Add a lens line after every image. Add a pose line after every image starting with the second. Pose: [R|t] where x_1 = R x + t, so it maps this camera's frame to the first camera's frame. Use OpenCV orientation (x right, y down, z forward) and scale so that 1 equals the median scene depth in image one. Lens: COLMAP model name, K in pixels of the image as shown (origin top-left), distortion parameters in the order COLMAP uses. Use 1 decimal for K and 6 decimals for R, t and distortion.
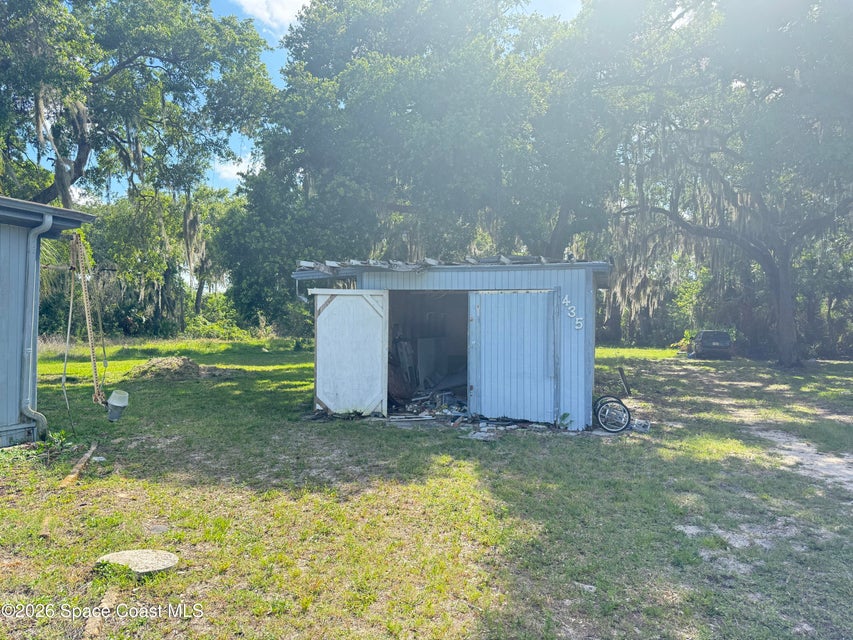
lens RADIAL K [[594.6, 0, 429.0], [0, 594.6, 320.0], [0, 0, 1]] dist [0.007992, -0.000644]
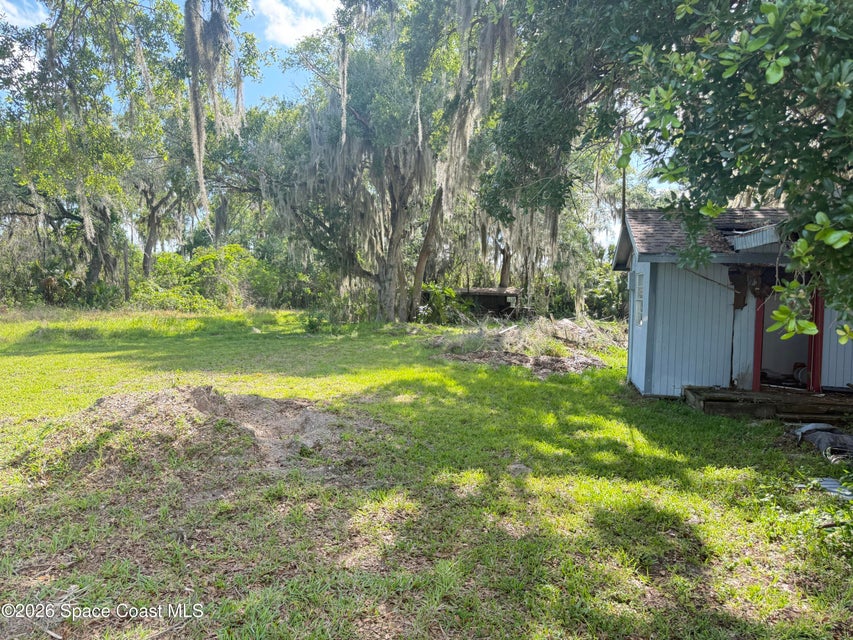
lens RADIAL K [[594.6, 0, 423.9], [0, 594.6, 319.4], [0, 0, 1]] dist [0.007992, -0.000644]
pose [[0.996022, 0.016559, 0.087552, -0.106604], [-0.020705, 0.998696, 0.046670, 0.000839], [-0.086665, -0.048297, 0.995066, 0.219566]]
